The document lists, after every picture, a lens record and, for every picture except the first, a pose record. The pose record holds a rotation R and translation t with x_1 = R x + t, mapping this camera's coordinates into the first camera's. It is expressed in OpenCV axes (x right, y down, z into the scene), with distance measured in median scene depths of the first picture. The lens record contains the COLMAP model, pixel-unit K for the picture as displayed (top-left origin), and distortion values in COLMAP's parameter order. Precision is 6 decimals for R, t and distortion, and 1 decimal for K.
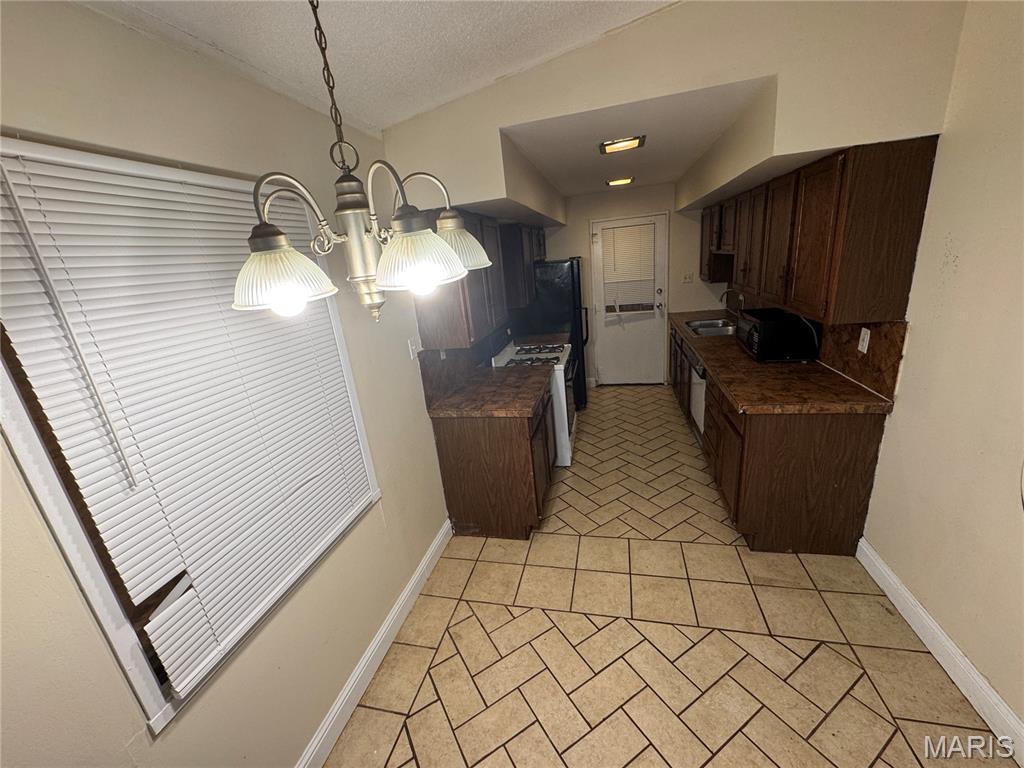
lens RADIAL K [[409.5, 0, 512.2], [0, 409.5, 384.4], [0, 0, 1]] dist [-0.001608, 0.000457]
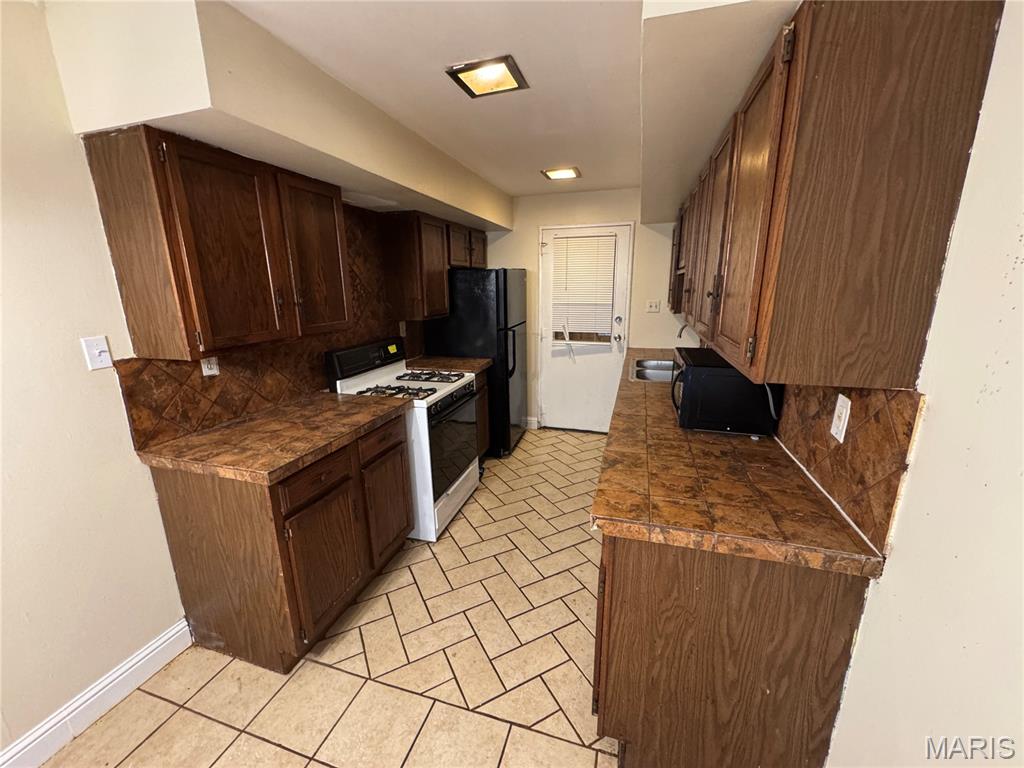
lens RADIAL K [[409.5, 0, 511.7], [0, 409.5, 384.9], [0, 0, 1]] dist [-0.001608, 0.000457]
pose [[0.993882, 0.101176, -0.044302, 0.344035], [-0.103574, 0.993063, -0.055663, -0.058509], [0.038363, 0.059911, 0.997466, 0.340412]]
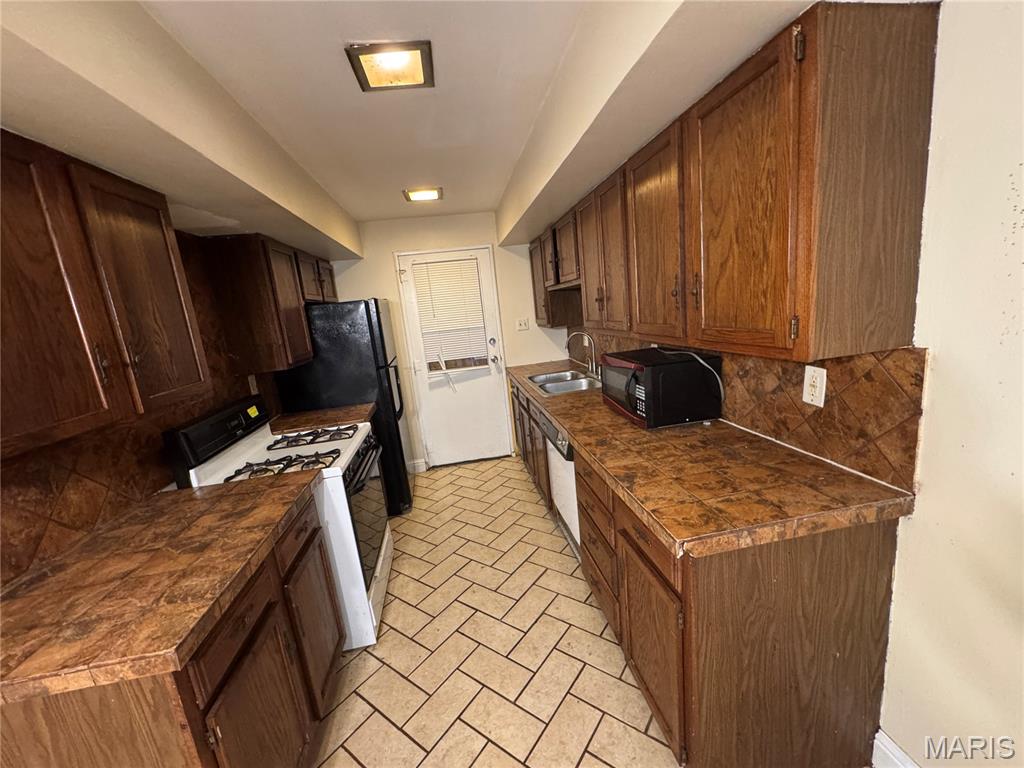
lens RADIAL K [[409.5, 0, 510.4], [0, 409.5, 385.5], [0, 0, 1]] dist [-0.001608, 0.000457]
pose [[0.929318, -0.069472, 0.362687, 0.166306], [0.122137, 0.984694, -0.124337, -0.067407], [-0.348498, 0.159846, 0.923579, 0.454092]]
